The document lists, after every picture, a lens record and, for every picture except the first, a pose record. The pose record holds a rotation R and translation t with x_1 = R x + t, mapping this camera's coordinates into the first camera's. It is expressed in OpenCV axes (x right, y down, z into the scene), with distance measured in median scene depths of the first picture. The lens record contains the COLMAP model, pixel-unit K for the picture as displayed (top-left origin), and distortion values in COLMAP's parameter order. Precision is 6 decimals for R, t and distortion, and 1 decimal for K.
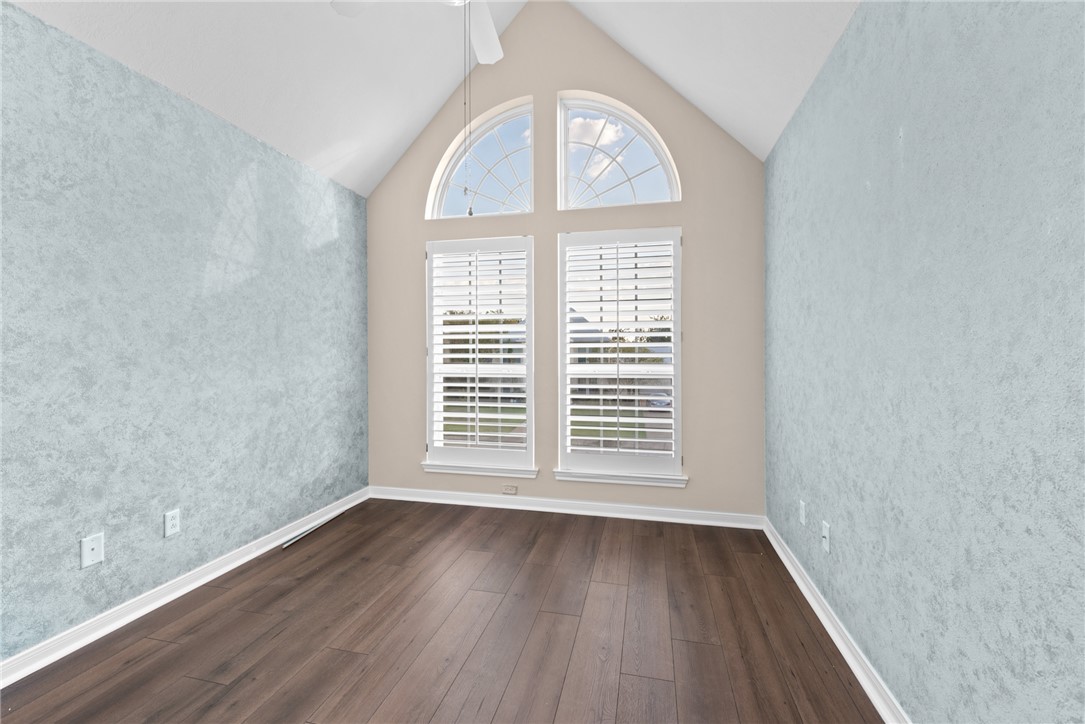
lens RADIAL K [[425.2, 0, 585.3], [0, 425.2, 344.5], [0, 0, 1]] dist [0.000990, -0.000062]
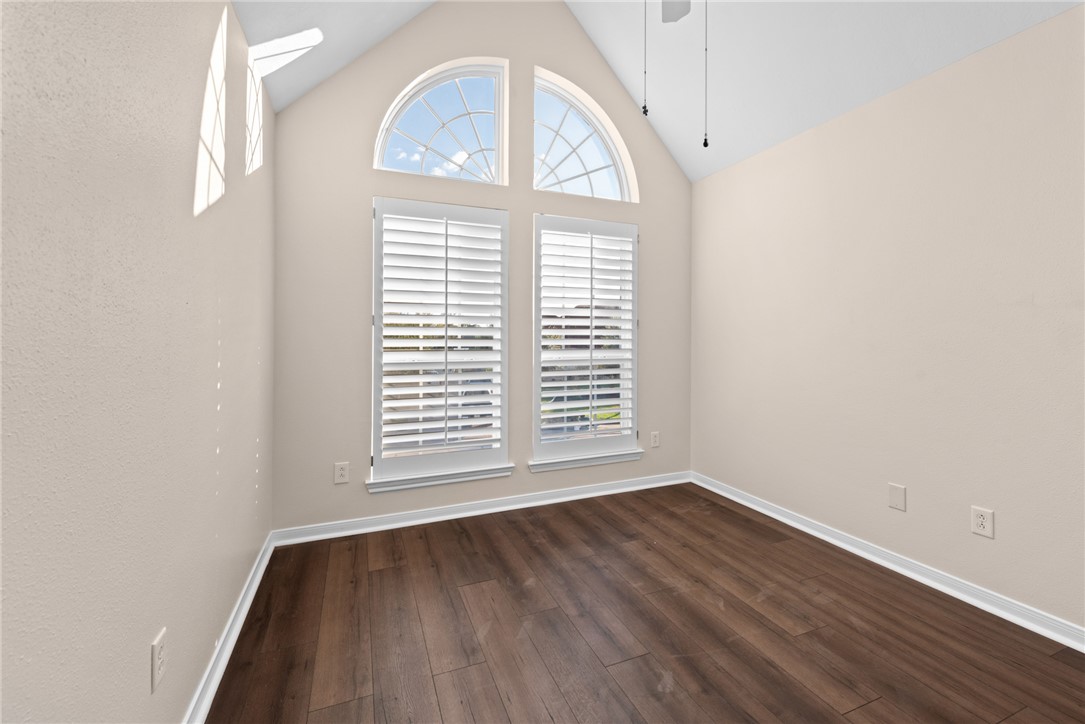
lens RADIAL K [[450.4, 0, 573.1], [0, 450.4, 346.6], [0, 0, 1]] dist [0.010341, -0.002815]
pose [[0.812579, -0.007351, 0.582805, -0.581201], [-0.011505, 0.999523, 0.028648, 0.004777], [-0.582738, -0.029984, 0.812107, 0.127166]]
